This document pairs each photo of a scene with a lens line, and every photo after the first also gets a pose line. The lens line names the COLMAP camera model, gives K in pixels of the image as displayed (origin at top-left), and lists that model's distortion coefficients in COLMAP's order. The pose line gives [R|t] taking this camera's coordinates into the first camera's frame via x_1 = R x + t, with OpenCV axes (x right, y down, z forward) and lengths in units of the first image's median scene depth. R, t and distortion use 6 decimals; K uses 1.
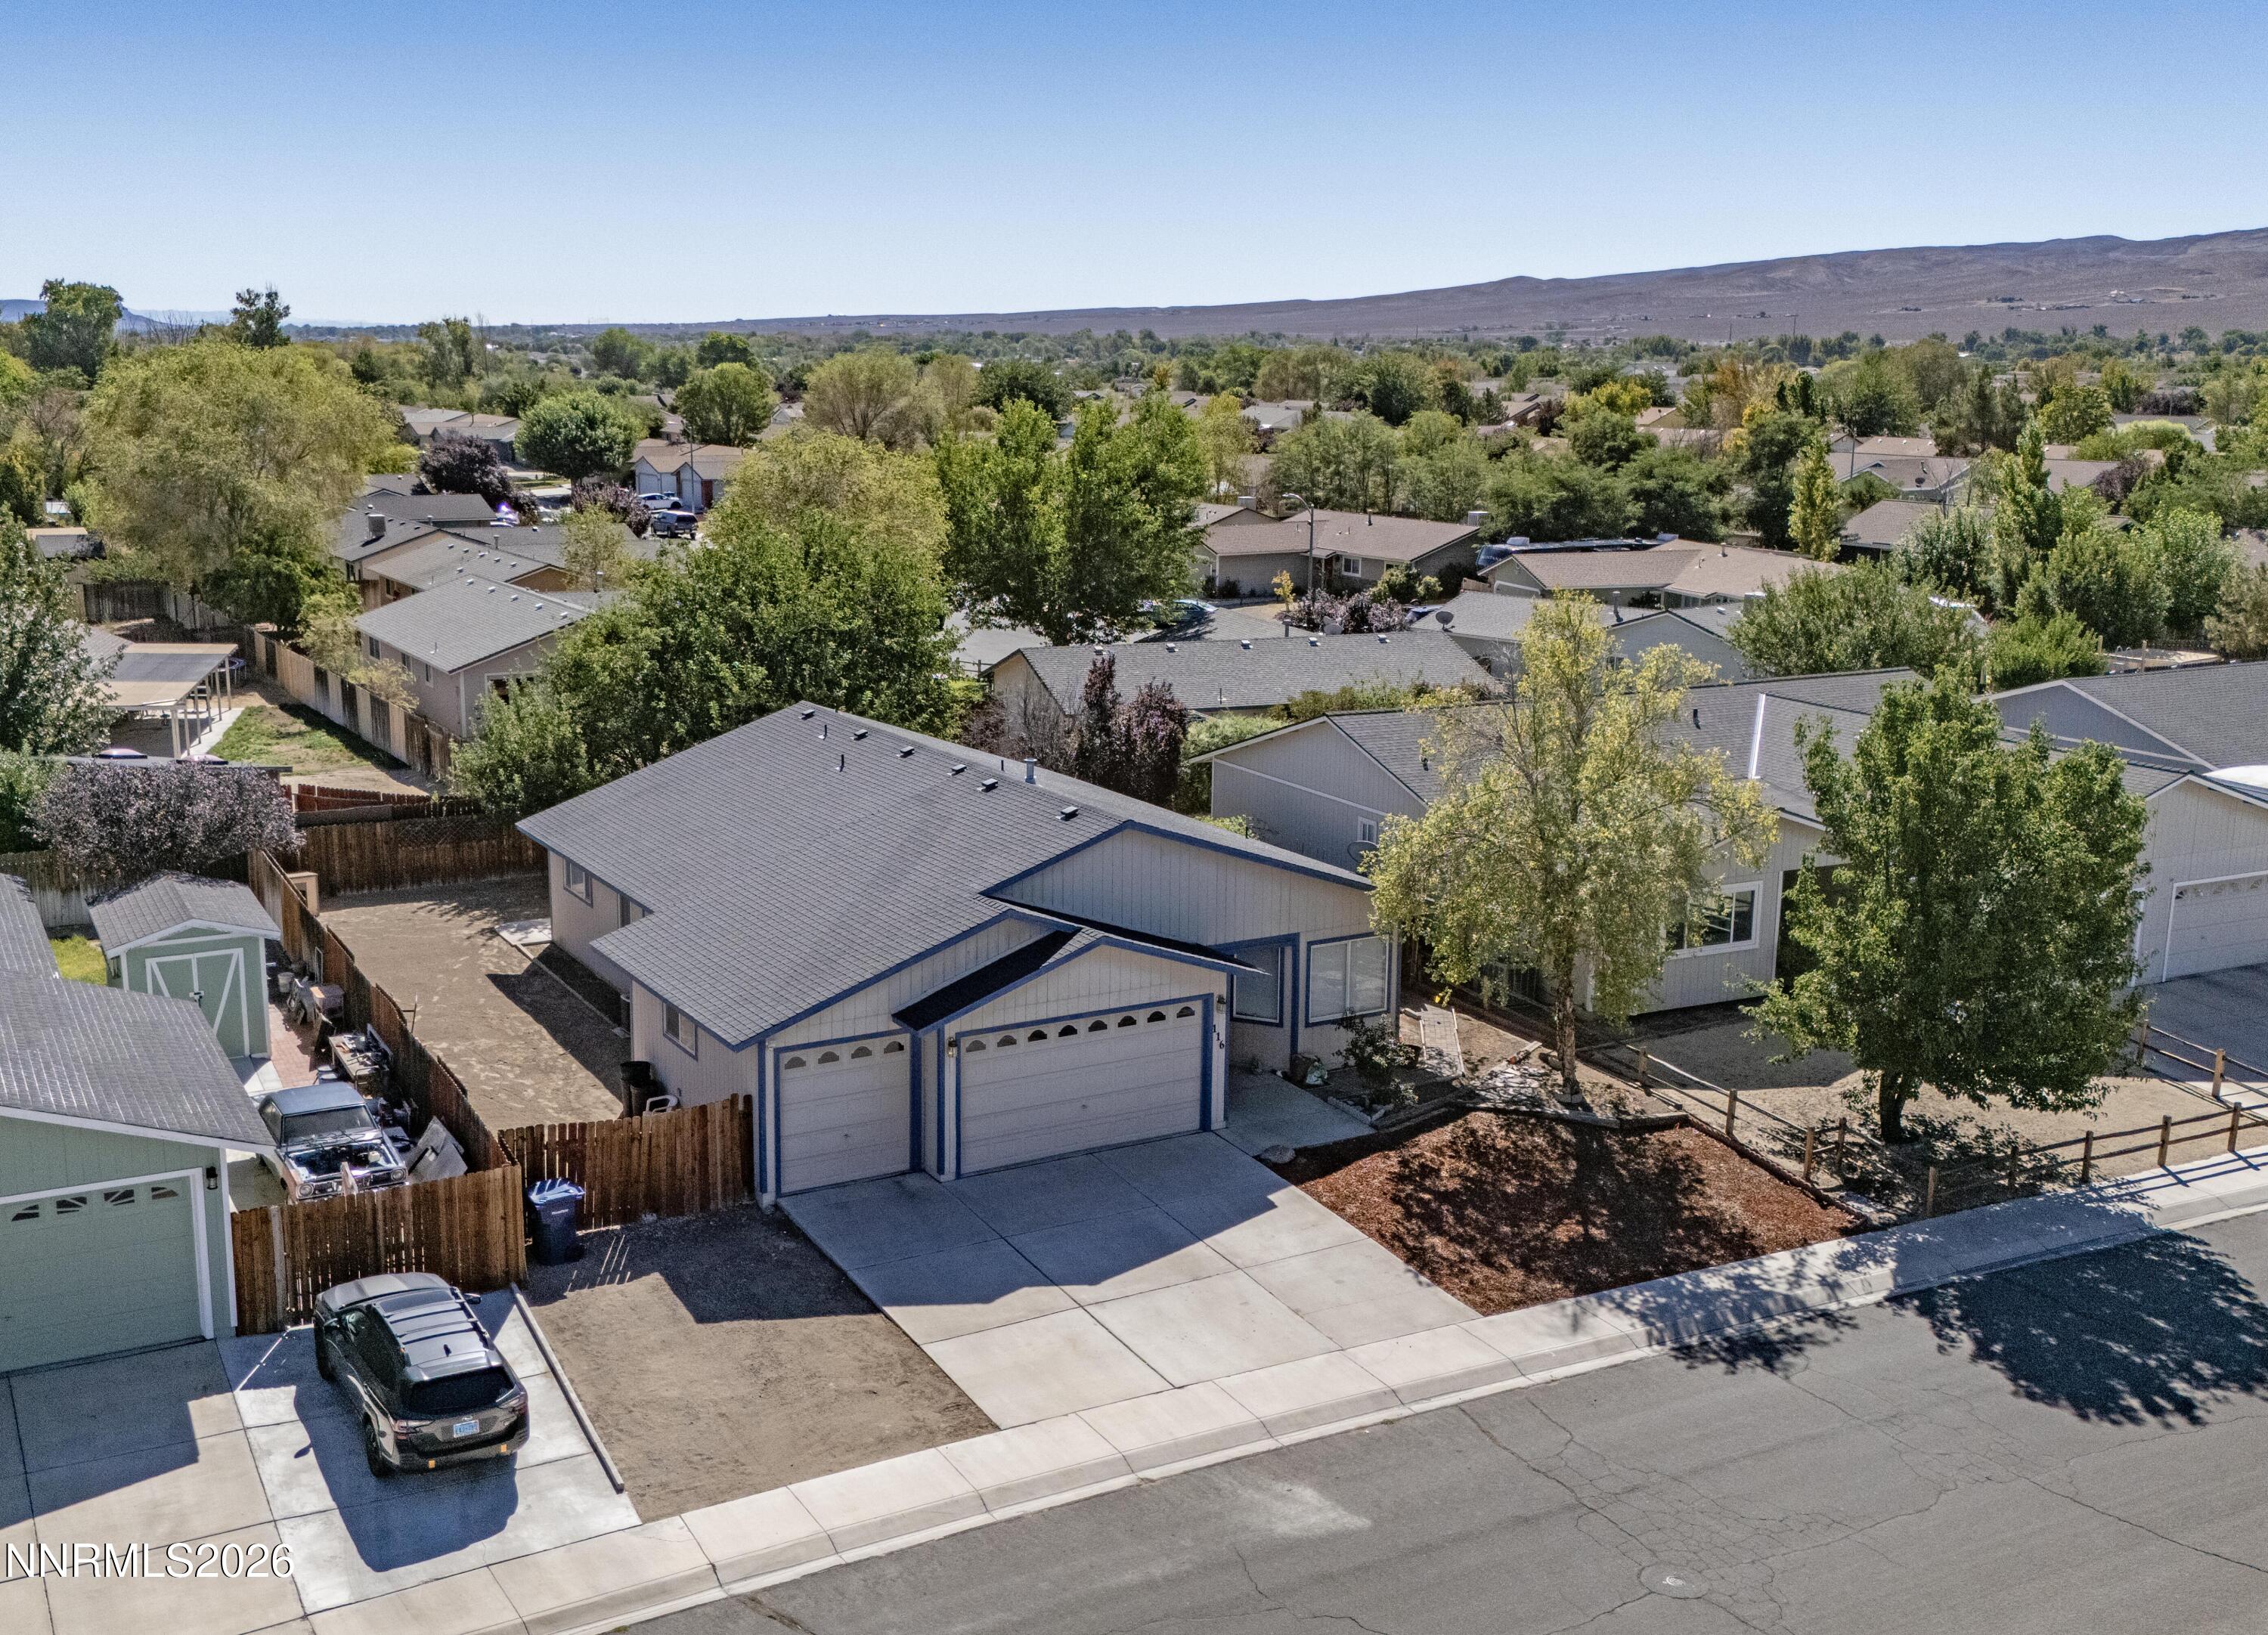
lens RADIAL K [[2320.0, 0, 1078.2], [0, 2320.0, 844.4], [0, 0, 1]] dist [0.142515, -0.284314]
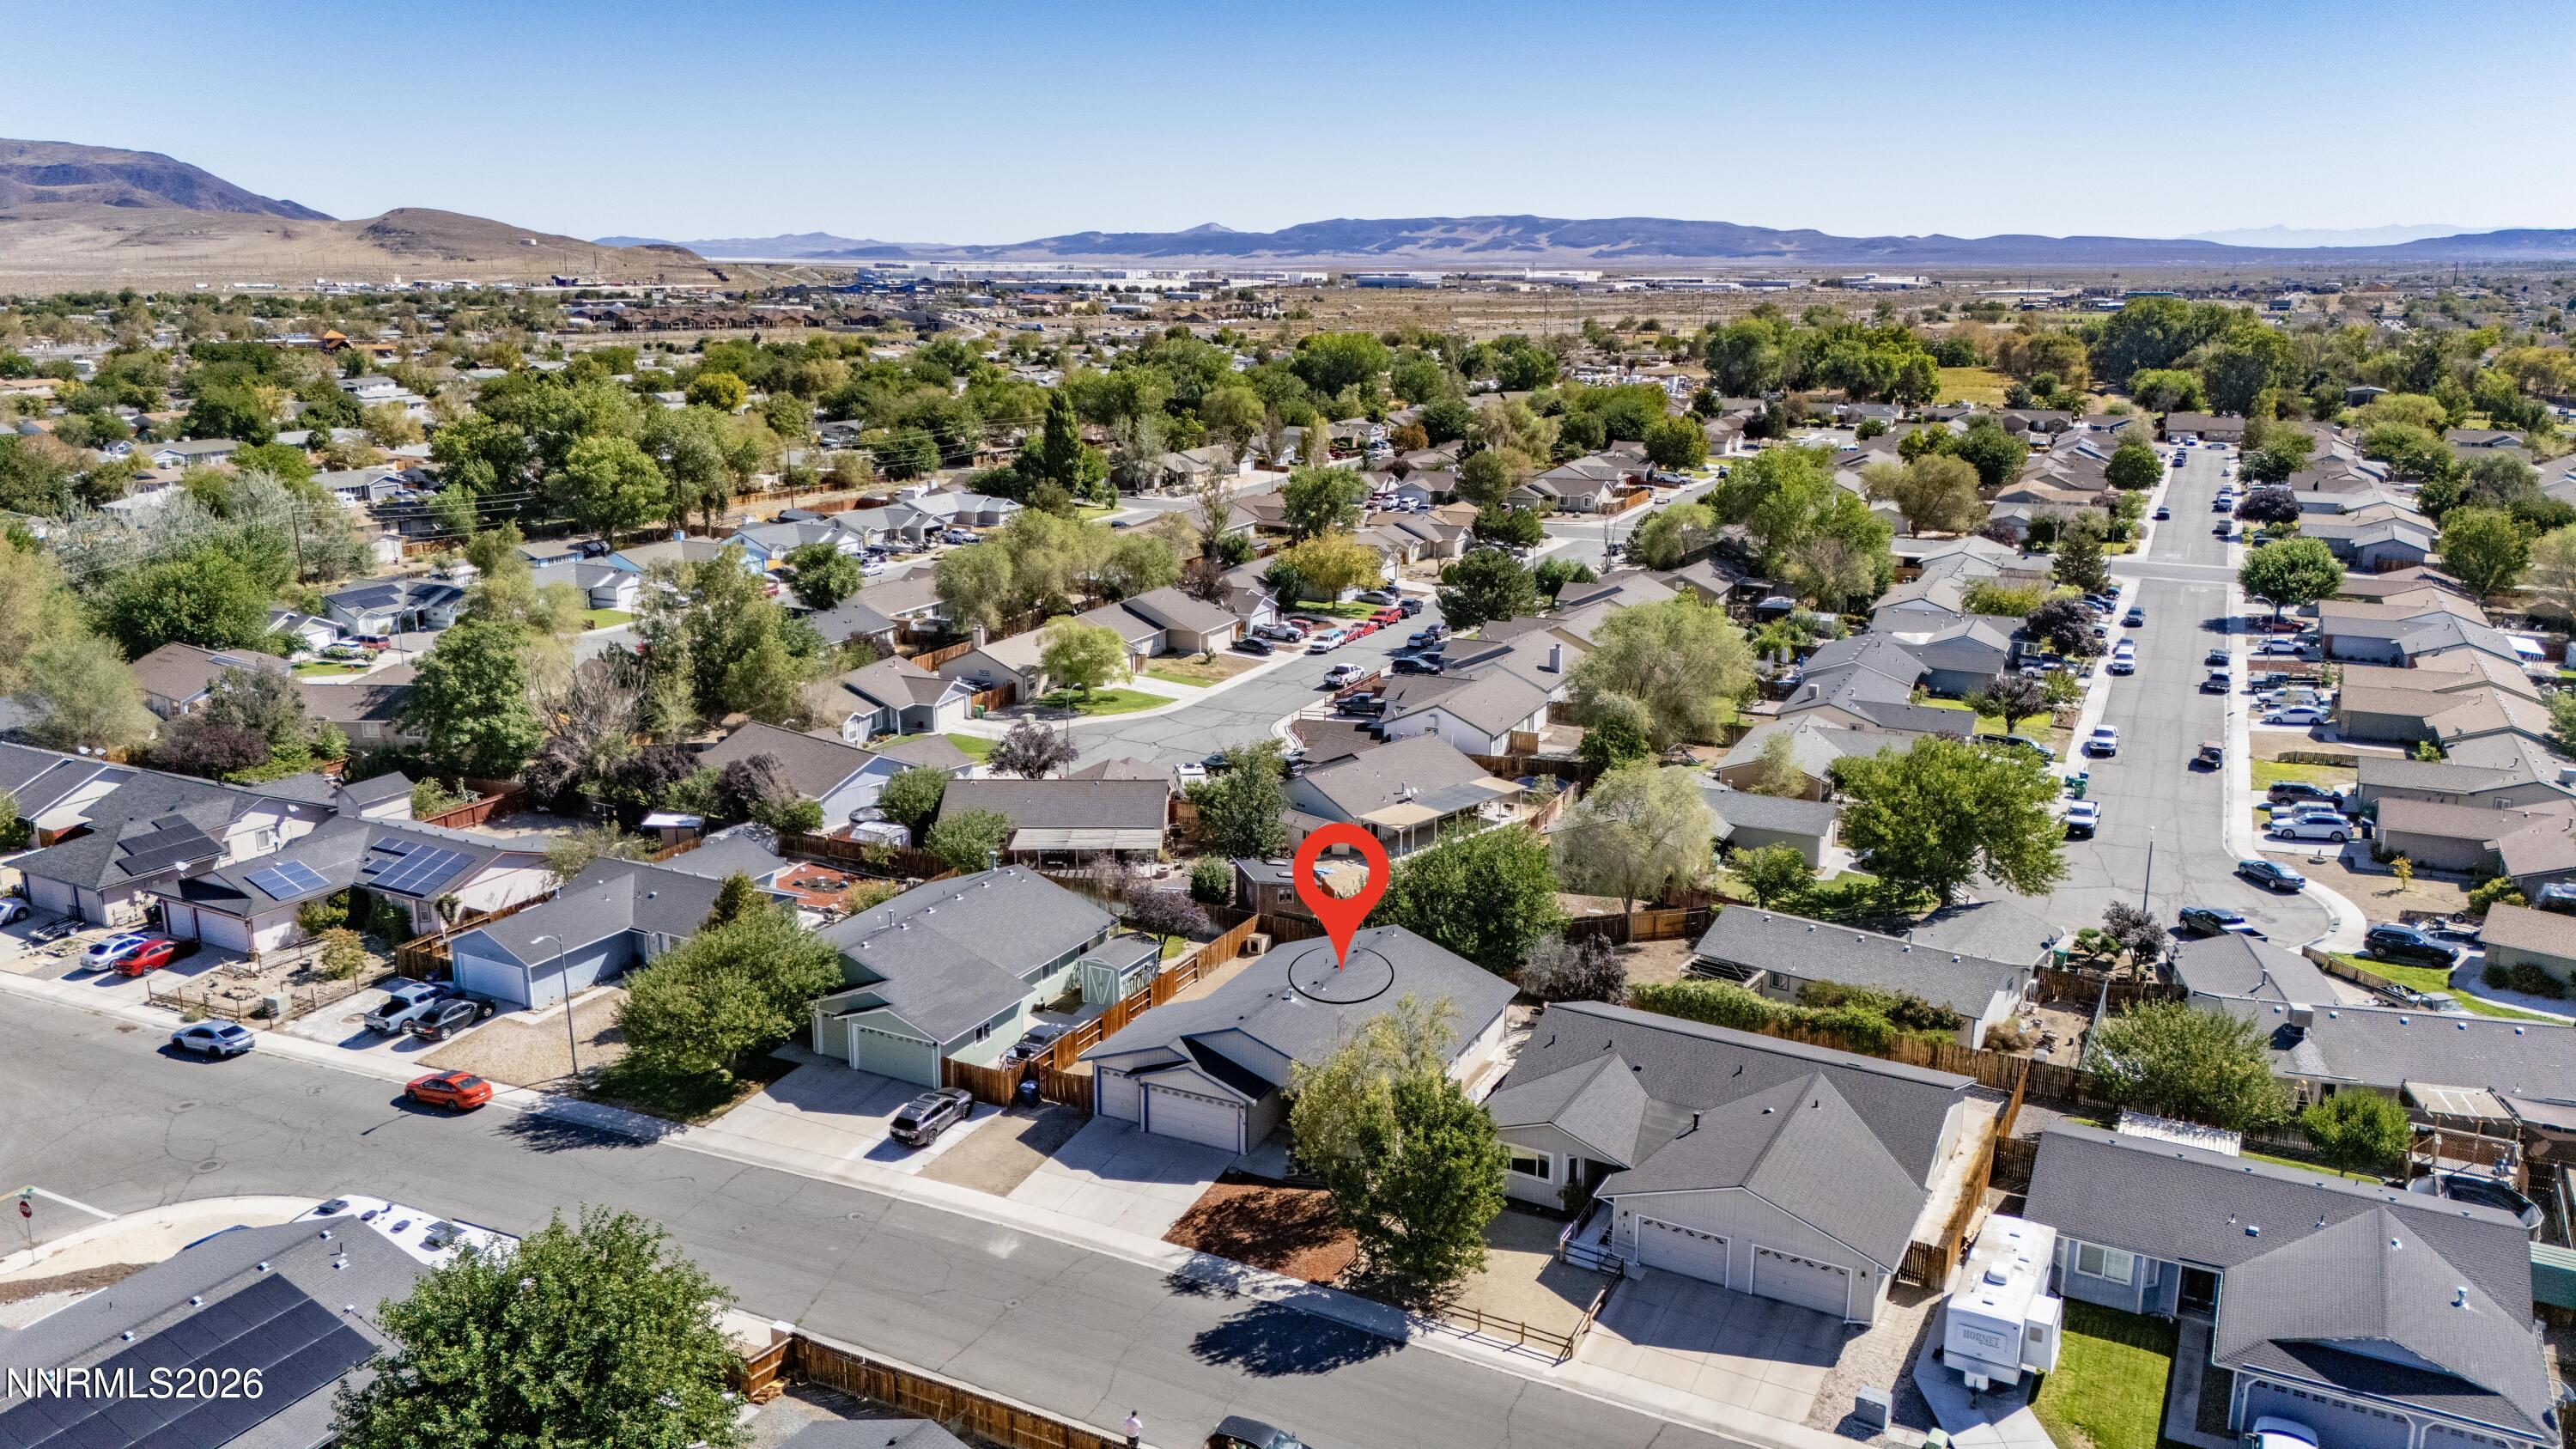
lens RADIAL K [[1875.3, 0, 1288.0], [0, 1875.3, 724.5], [0, 0, 1]] dist [0.103099, -0.129001]
pose [[0.554745, 0.188350, -0.810421, 1.754561], [-0.173580, 0.978806, 0.108666, -0.602061], [0.813713, 0.080391, 0.575681, -0.210478]]
